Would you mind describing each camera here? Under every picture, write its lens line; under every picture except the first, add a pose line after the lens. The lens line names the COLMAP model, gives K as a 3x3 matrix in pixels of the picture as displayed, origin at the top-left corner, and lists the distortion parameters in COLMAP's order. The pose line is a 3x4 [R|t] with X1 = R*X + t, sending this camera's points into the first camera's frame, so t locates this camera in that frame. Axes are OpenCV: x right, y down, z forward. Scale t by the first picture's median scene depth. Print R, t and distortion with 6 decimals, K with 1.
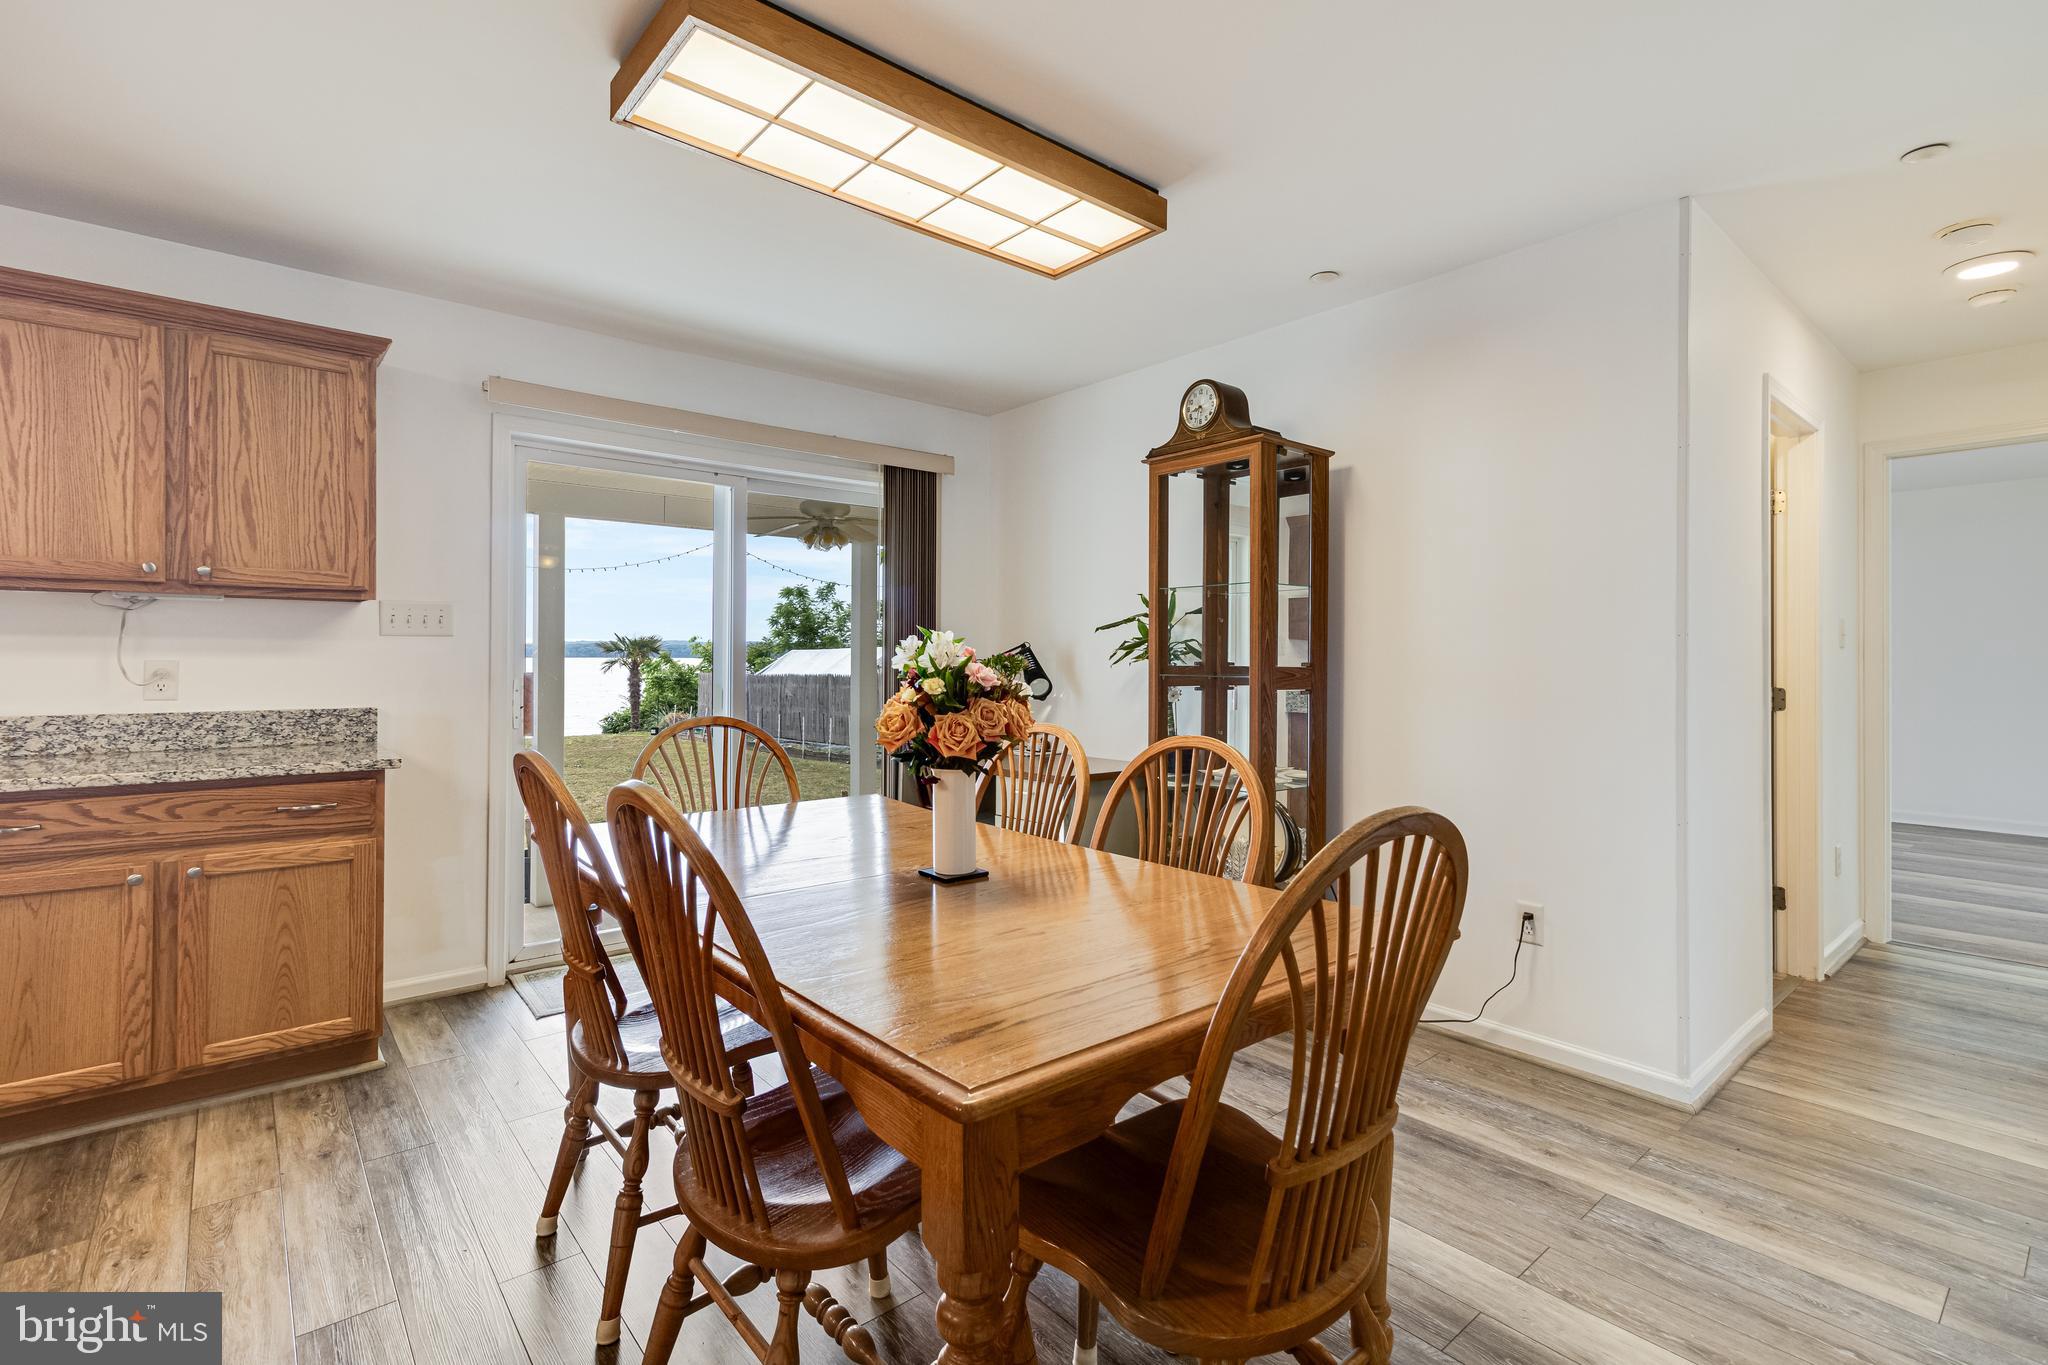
lens RADIAL K [[944.0, 0, 1029.1], [0, 944.0, 663.6], [0, 0, 1]] dist [0.000476, 0.000429]
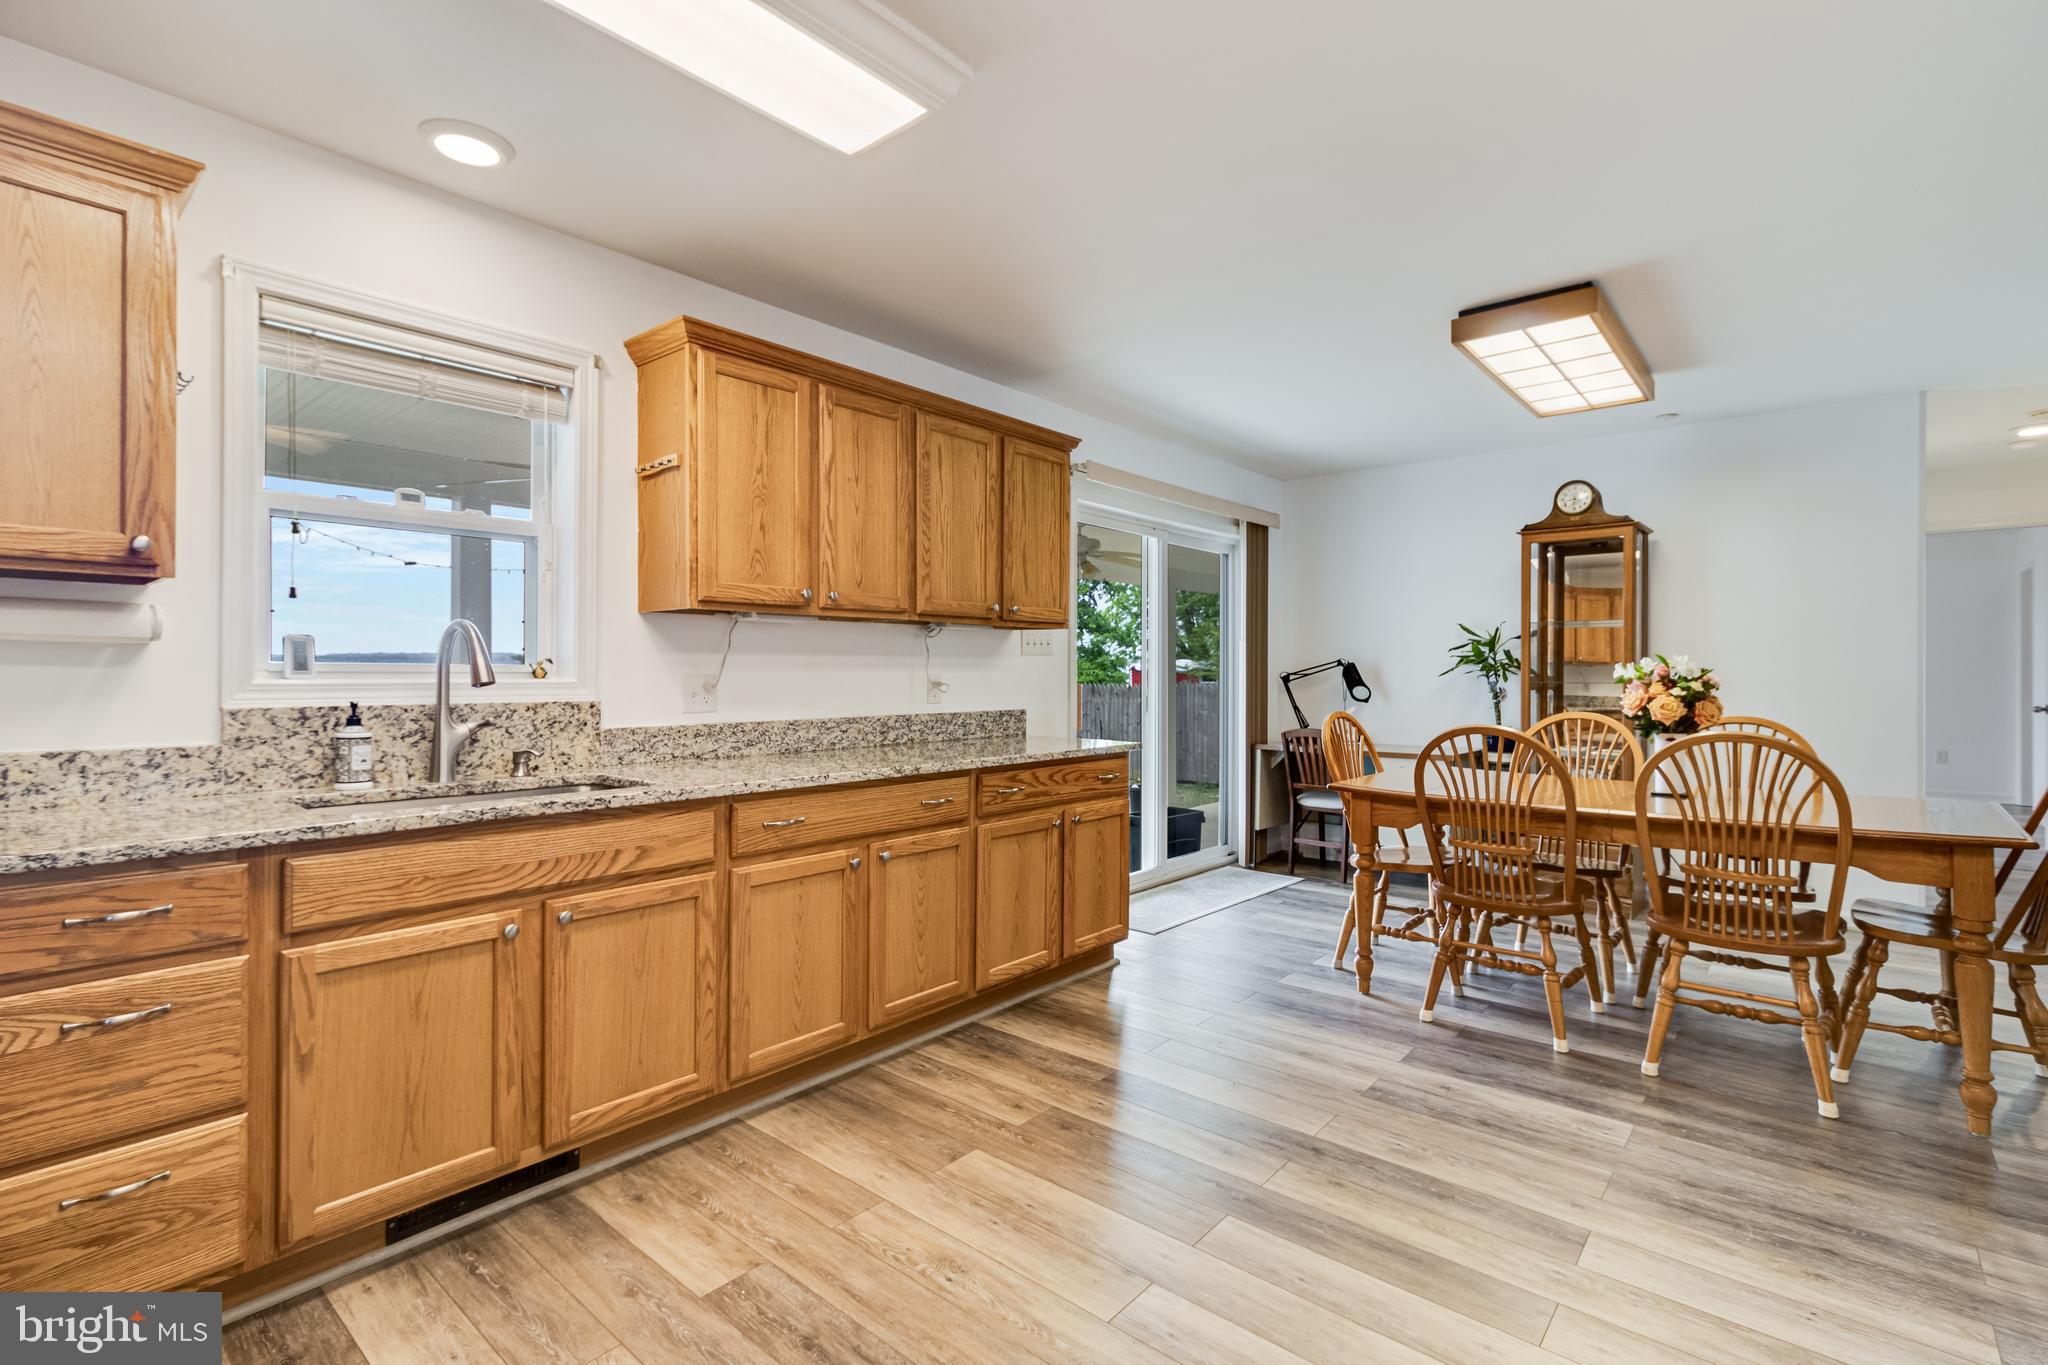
lens RADIAL K [[943.2, 0, 1028.7], [0, 943.2, 670.8], [0, 0, 1]] dist [0.001864, 0.000151]
pose [[0.987284, -0.004607, 0.158901, -1.066301], [0.005275, 0.999979, -0.003780, -0.002563], [-0.158880, 0.004570, 0.987287, -0.373795]]
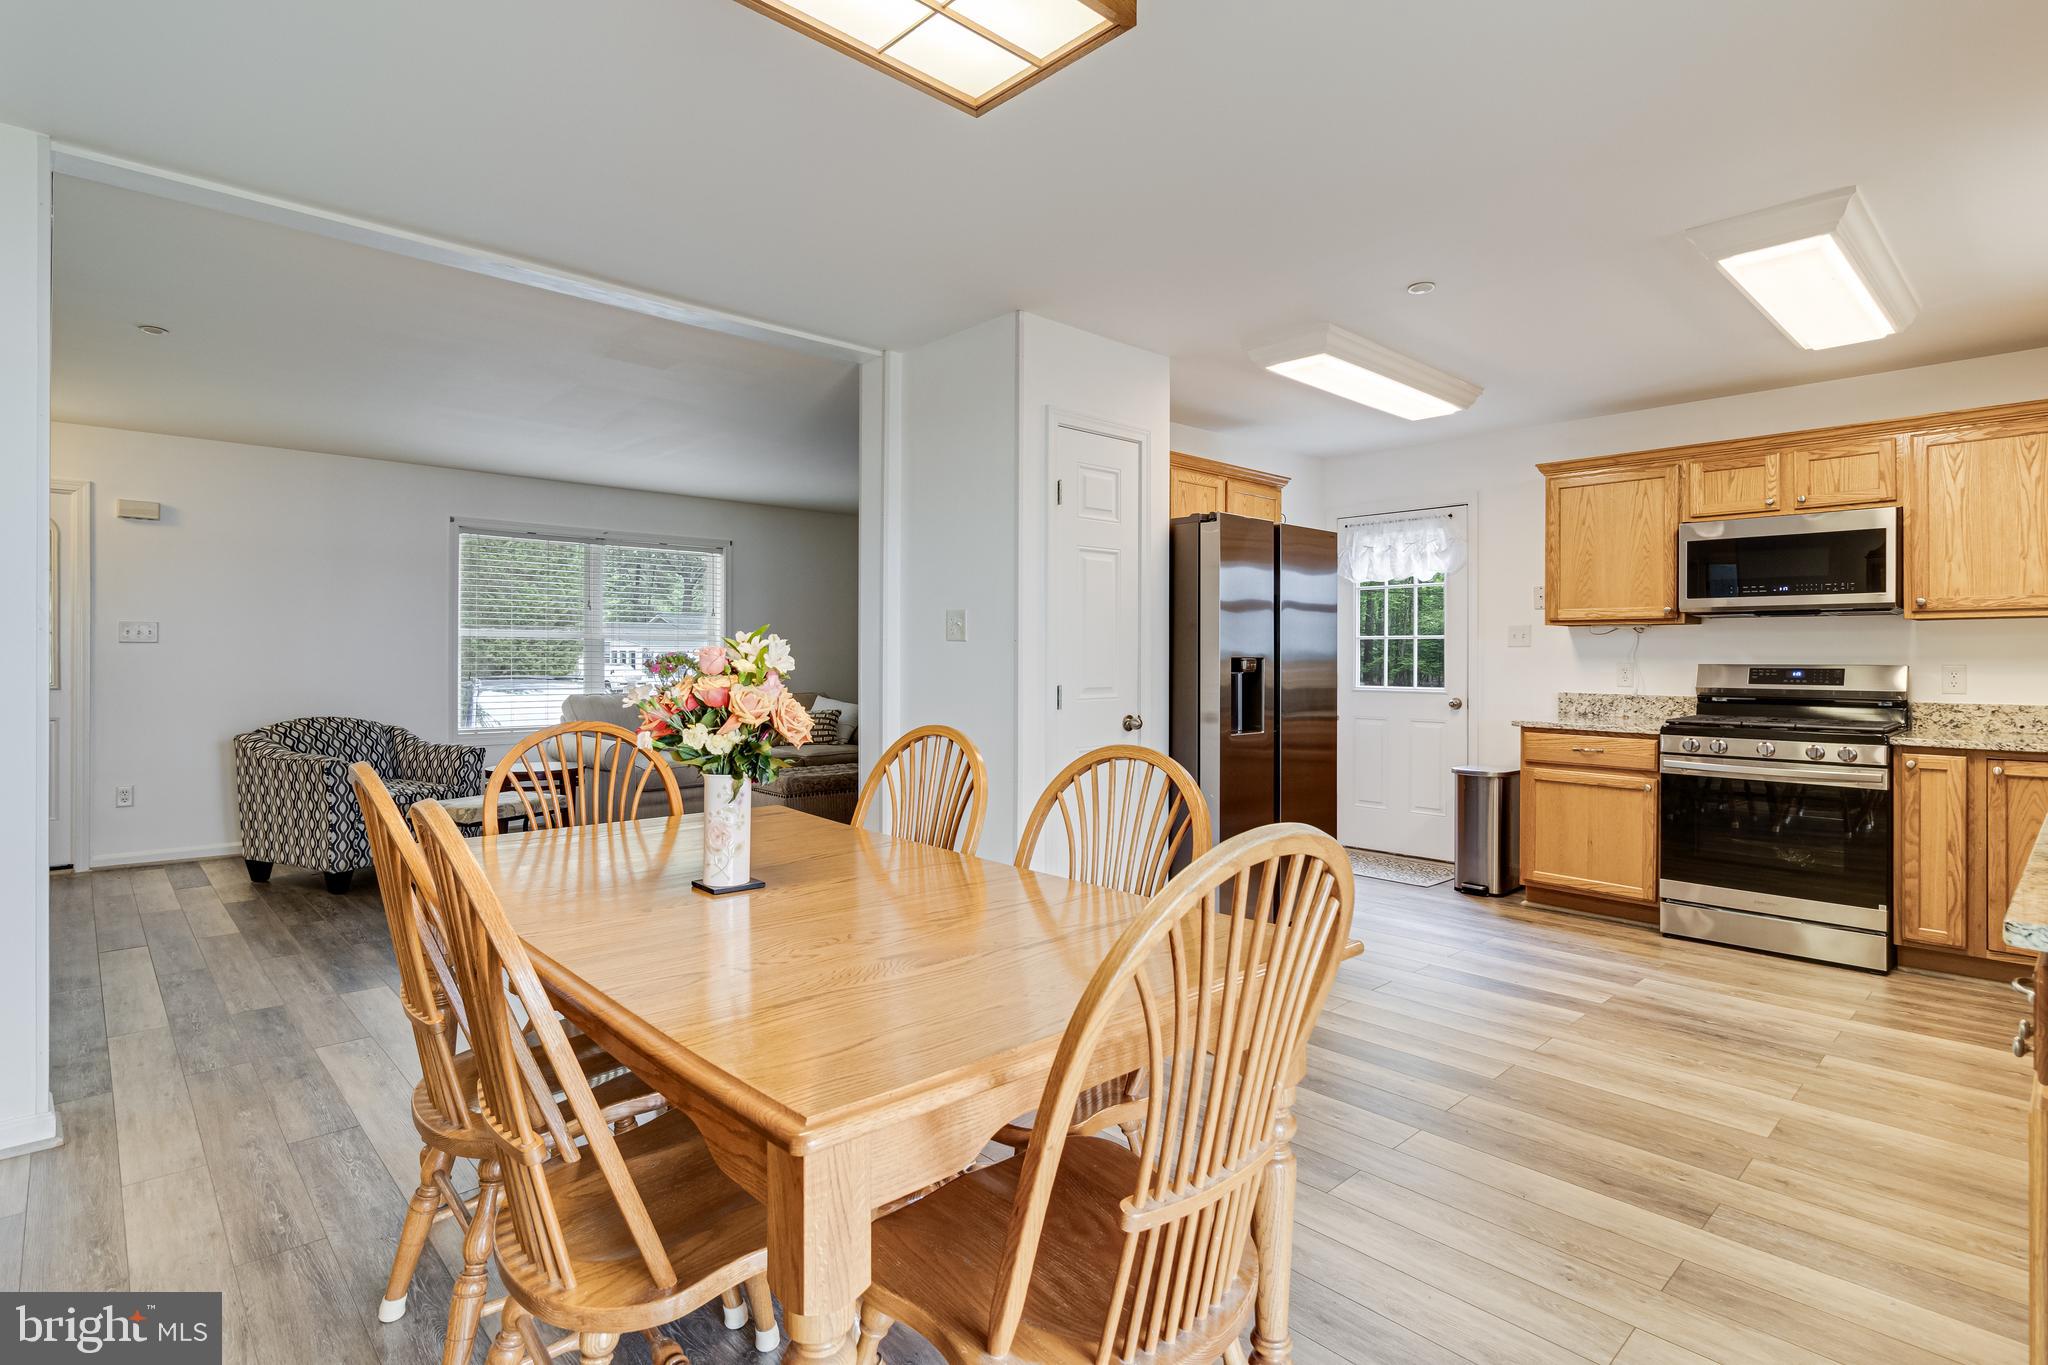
lens RADIAL K [[1012.8, 0, 1031.1], [0, 1012.8, 658.2], [0, 0, 1]] dist [-0.002082, -0.001419]
pose [[-0.998661, -0.009371, -0.050874, -0.231589], [-0.009629, 0.999942, 0.004834, -0.008886], [0.050826, 0.005318, -0.998693, 1.416082]]
